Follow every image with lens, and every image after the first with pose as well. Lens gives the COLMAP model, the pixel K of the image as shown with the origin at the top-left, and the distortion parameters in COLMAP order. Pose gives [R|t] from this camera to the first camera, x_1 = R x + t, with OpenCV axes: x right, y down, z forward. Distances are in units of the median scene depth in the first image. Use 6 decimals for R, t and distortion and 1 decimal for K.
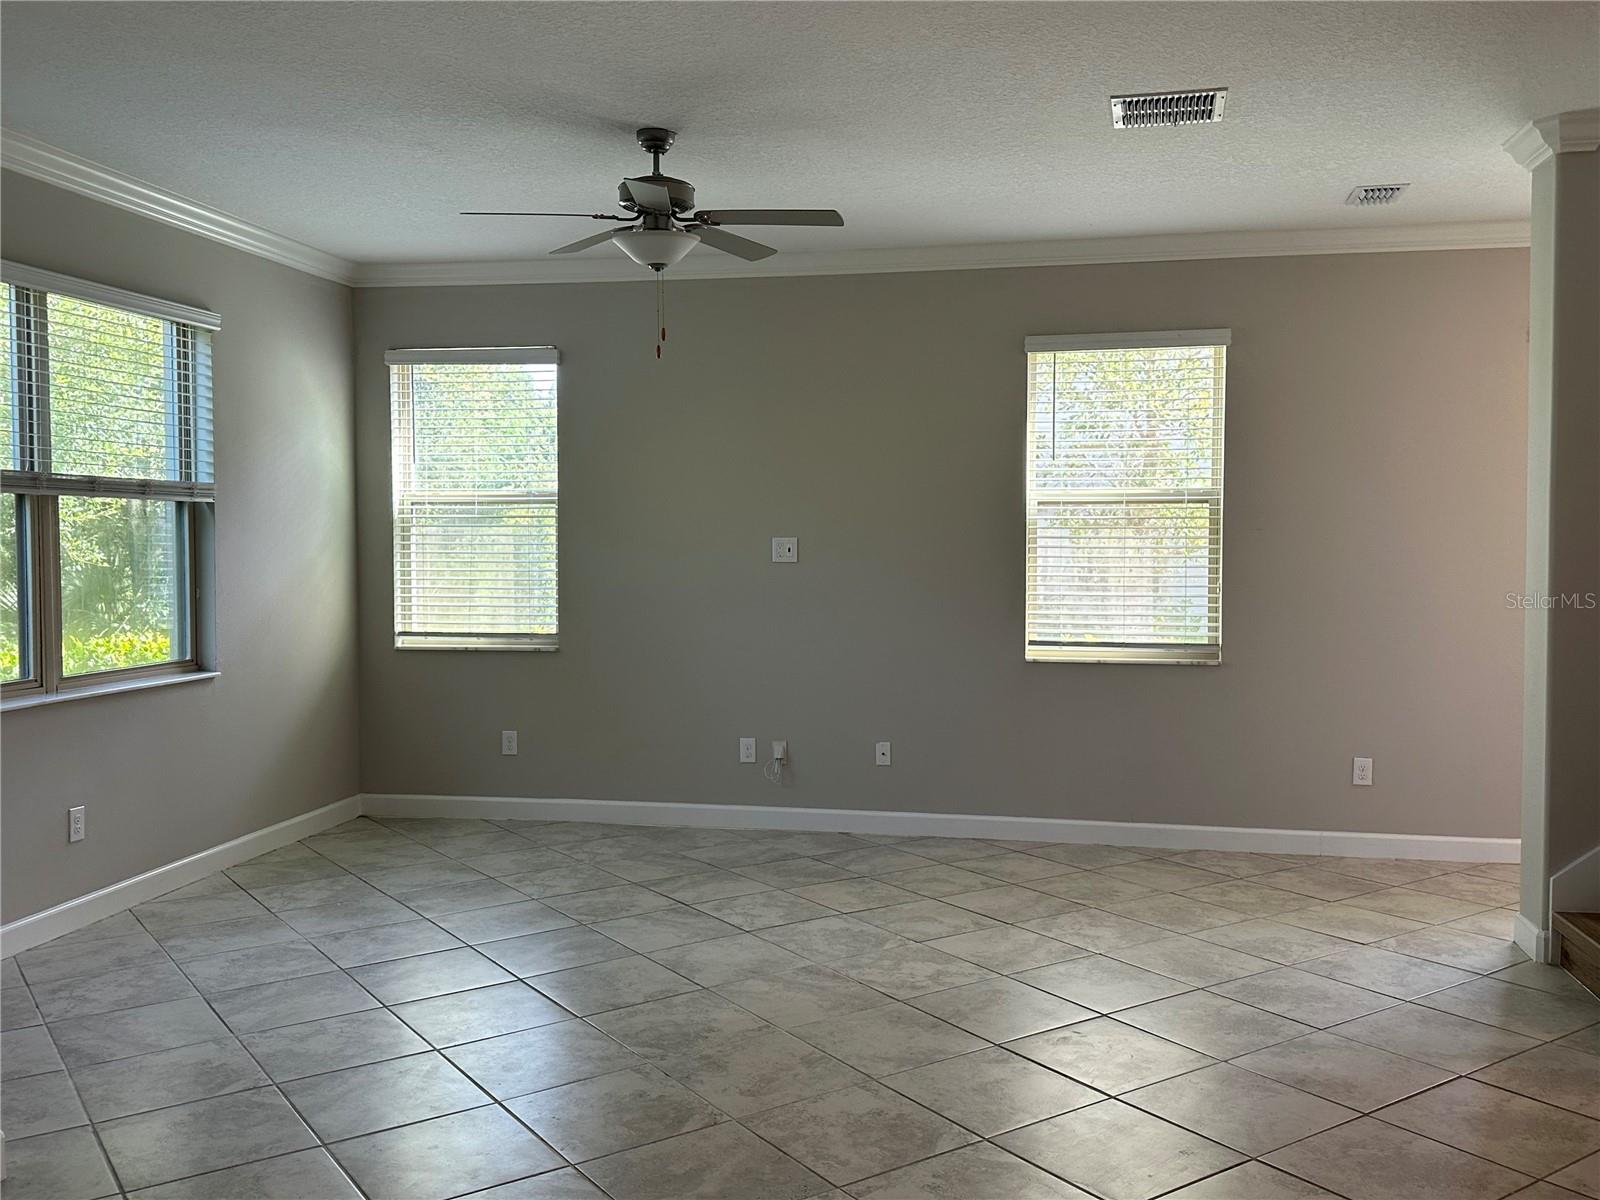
lens RADIAL K [[1400.7, 0, 809.8], [0, 1400.7, 594.7], [0, 0, 1]] dist [0.084218, -0.008056]
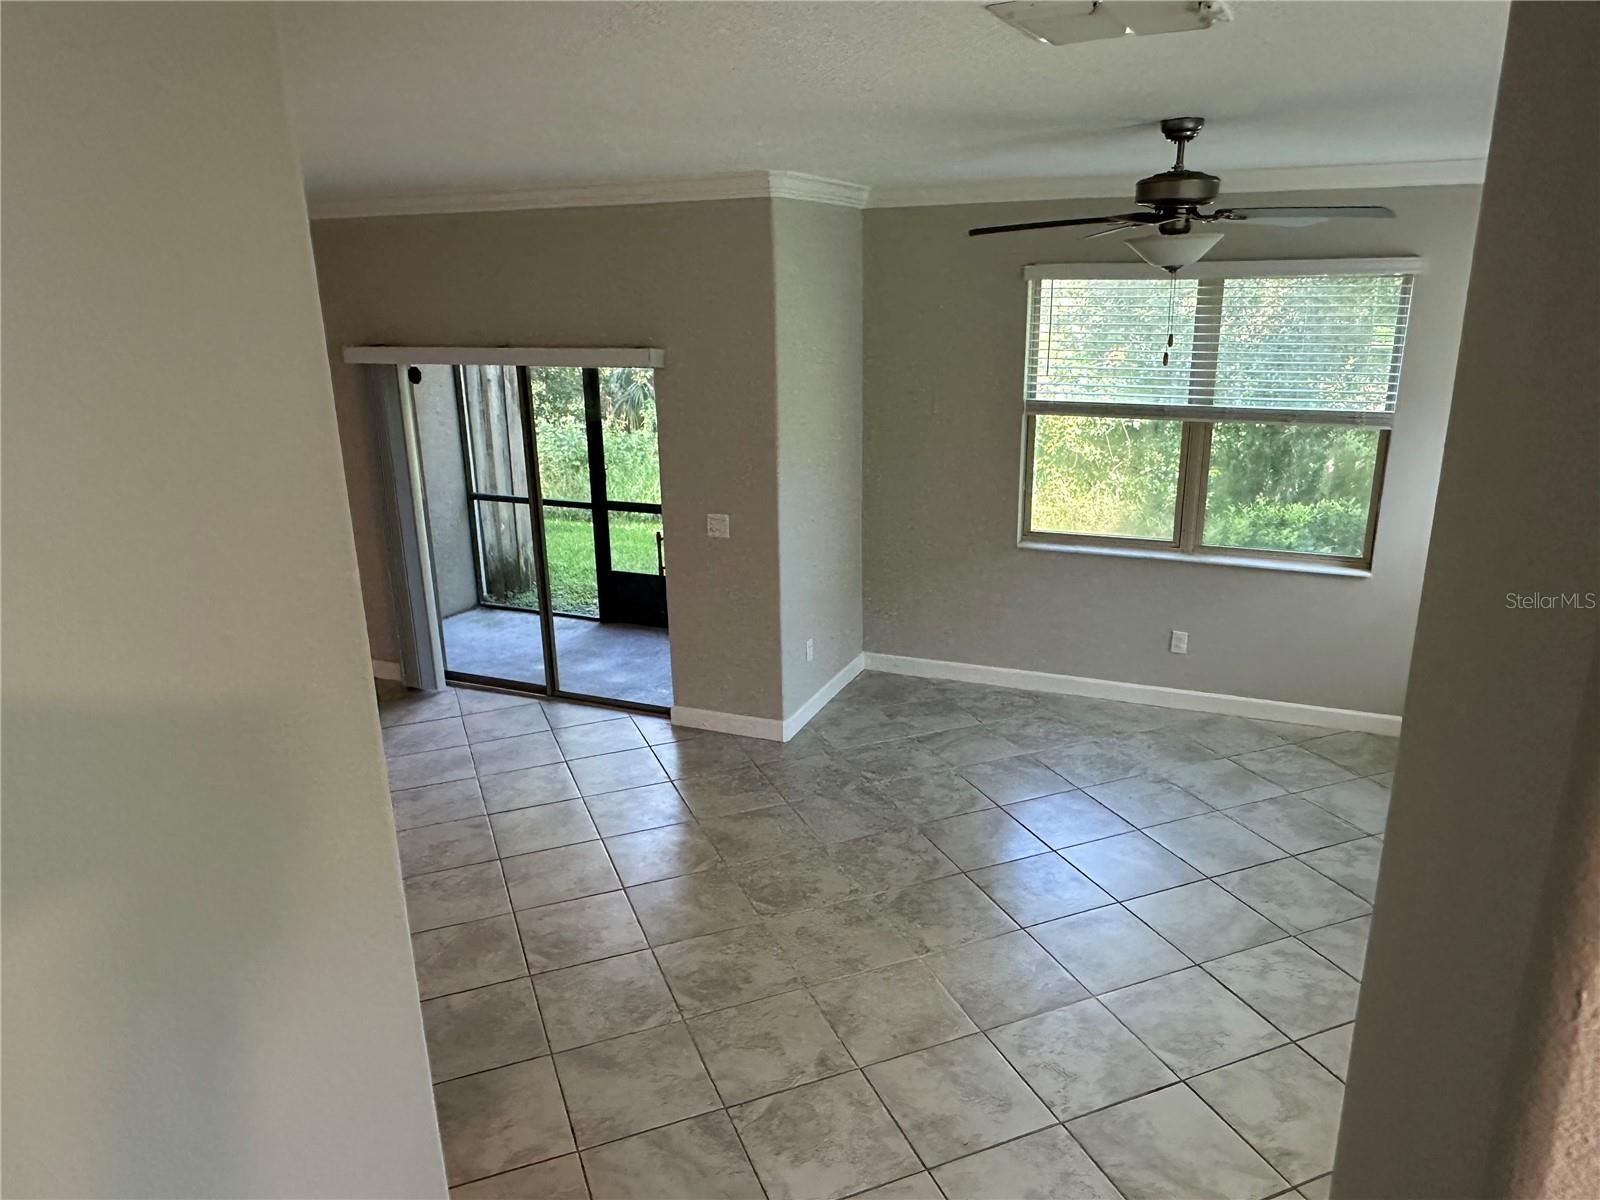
lens RADIAL K [[1088.6, 0, 804.4], [0, 1088.6, 606.7], [0, 0, 1]] dist [-0.003157, -0.004166]
pose [[-0.226583, 0.286634, -0.930860, 0.539283], [-0.027605, 0.953443, 0.300307, -0.178333], [0.973601, 0.093741, -0.208122, 0.727014]]
